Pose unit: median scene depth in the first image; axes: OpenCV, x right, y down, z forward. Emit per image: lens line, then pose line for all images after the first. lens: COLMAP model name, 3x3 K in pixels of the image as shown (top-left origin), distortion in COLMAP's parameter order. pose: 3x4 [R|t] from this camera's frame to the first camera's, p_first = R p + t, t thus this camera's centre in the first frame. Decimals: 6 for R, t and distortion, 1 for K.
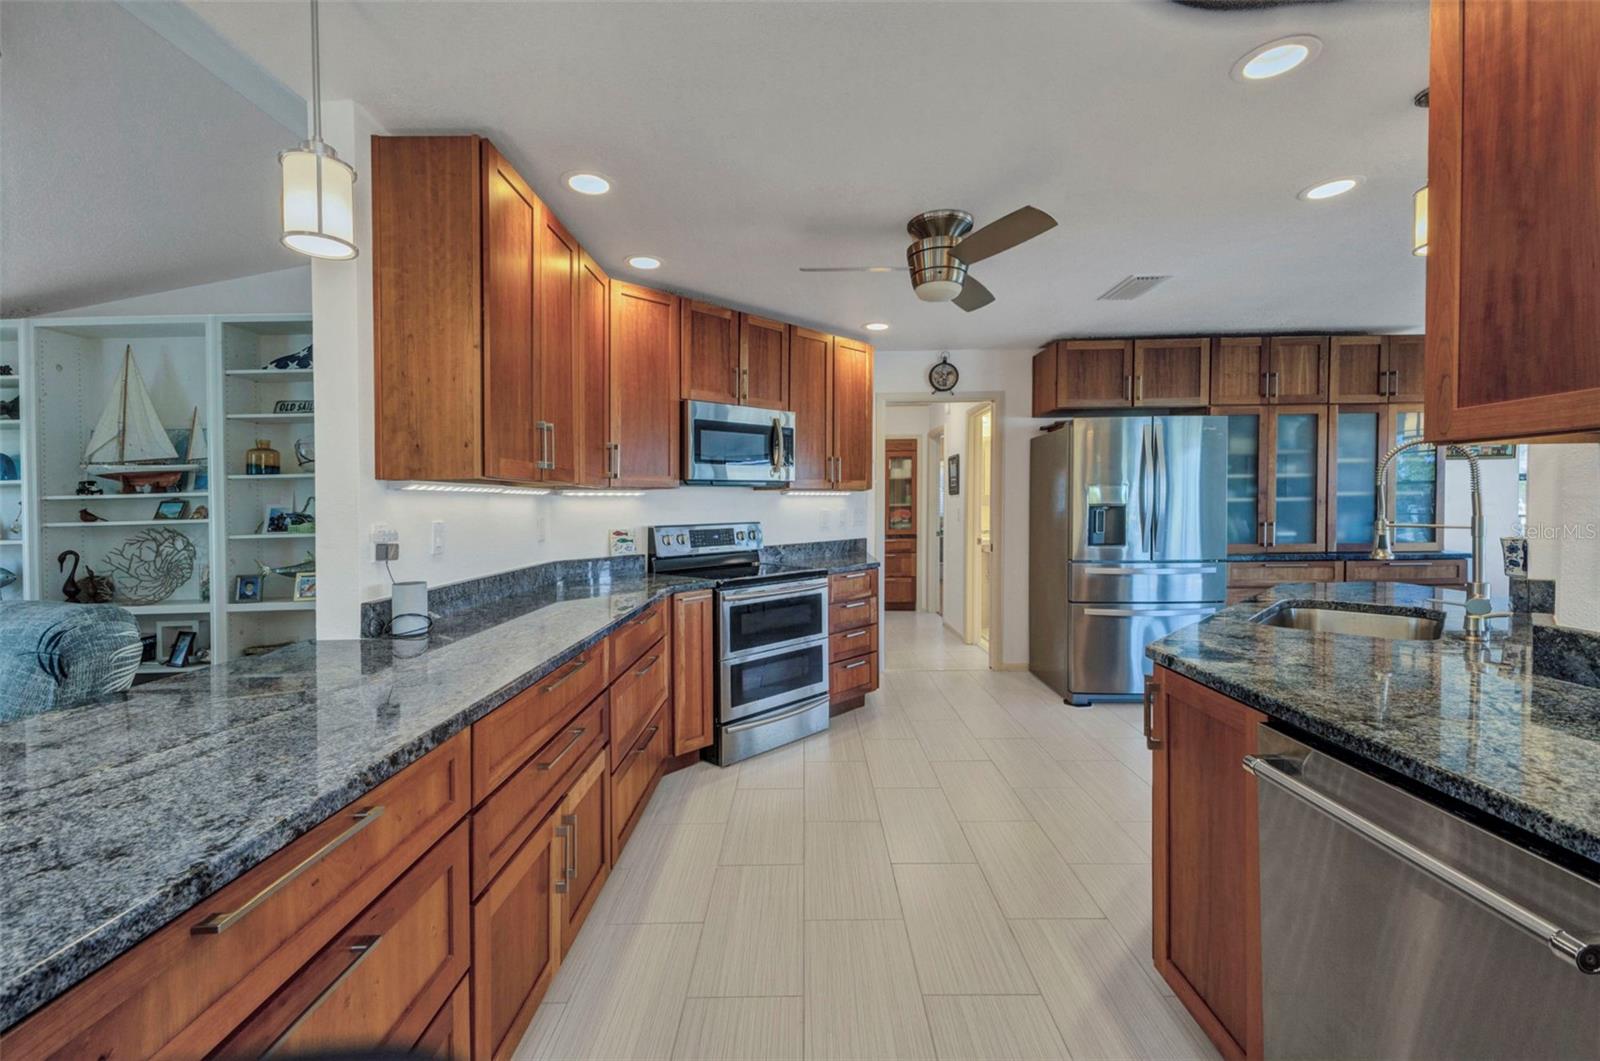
lens RADIAL K [[642.6, 0, 797.8], [0, 642.6, 525.1], [0, 0, 1]] dist [0.001046, 0.000077]
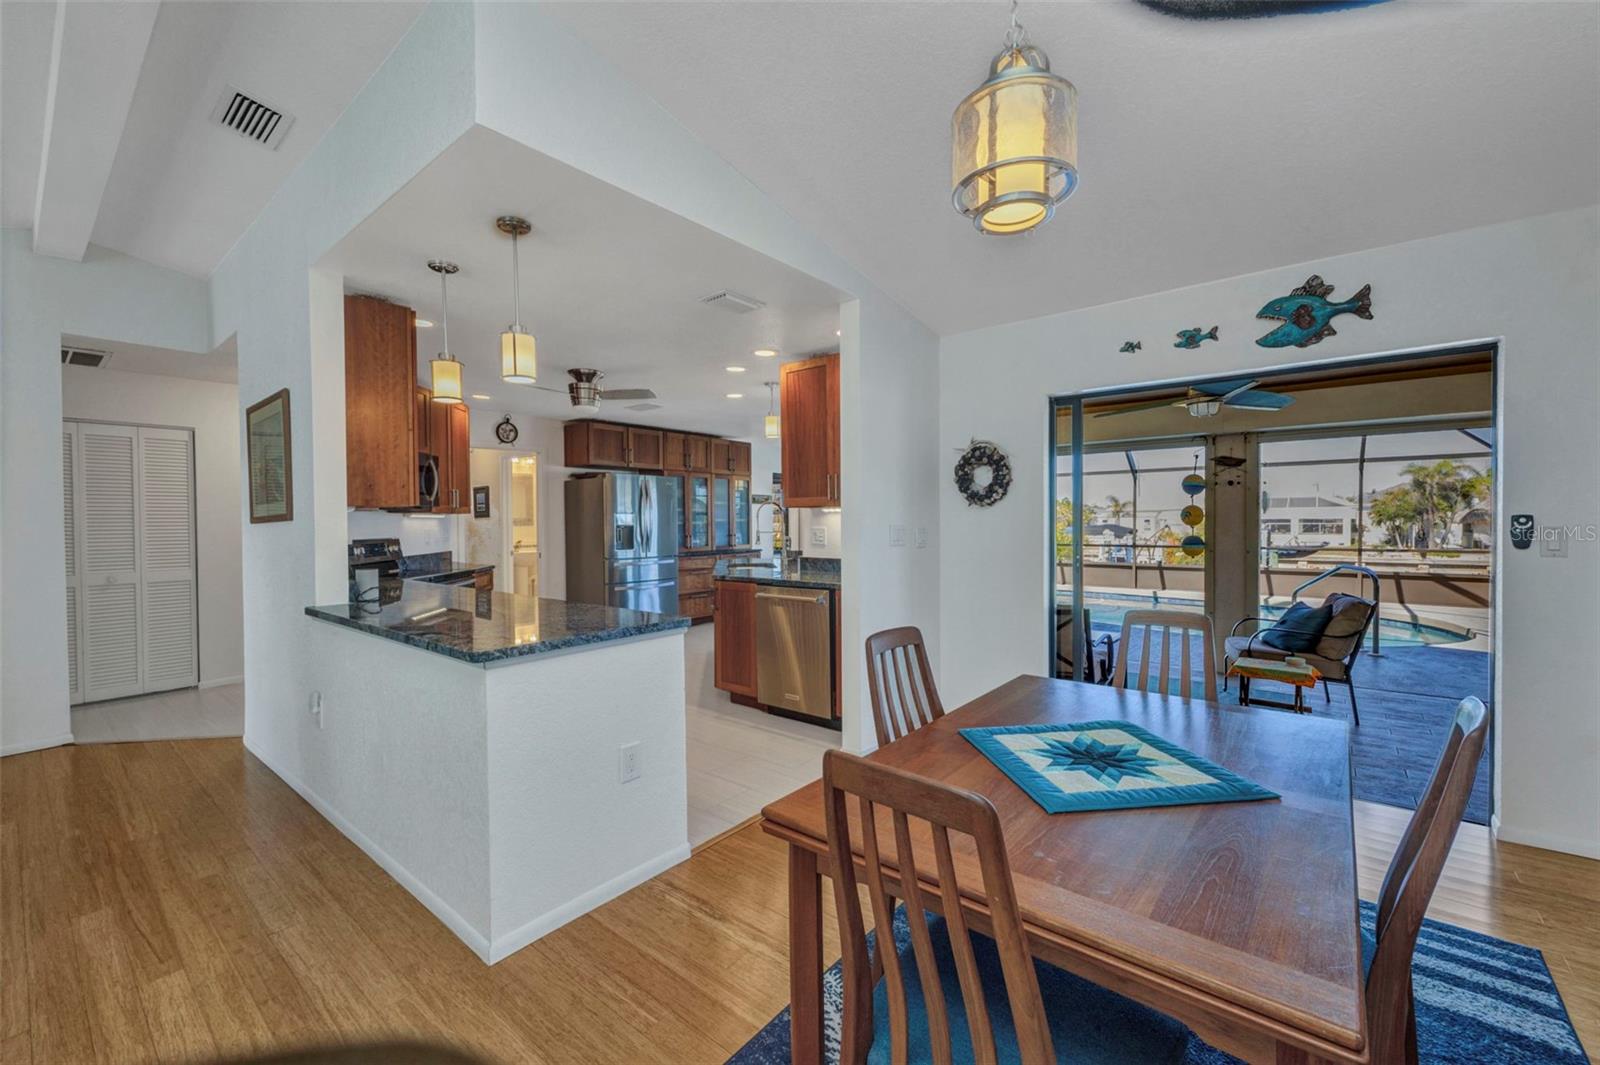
lens RADIAL K [[659.6, 0, 798.9], [0, 659.6, 534.4], [0, 0, 1]] dist [0.022954, -0.004892]
pose [[0.613389, -0.006646, 0.789753, -0.569954], [0.024246, 0.999652, -0.010420, 0.020865], [-0.789408, 0.025540, 0.613337, -0.407246]]
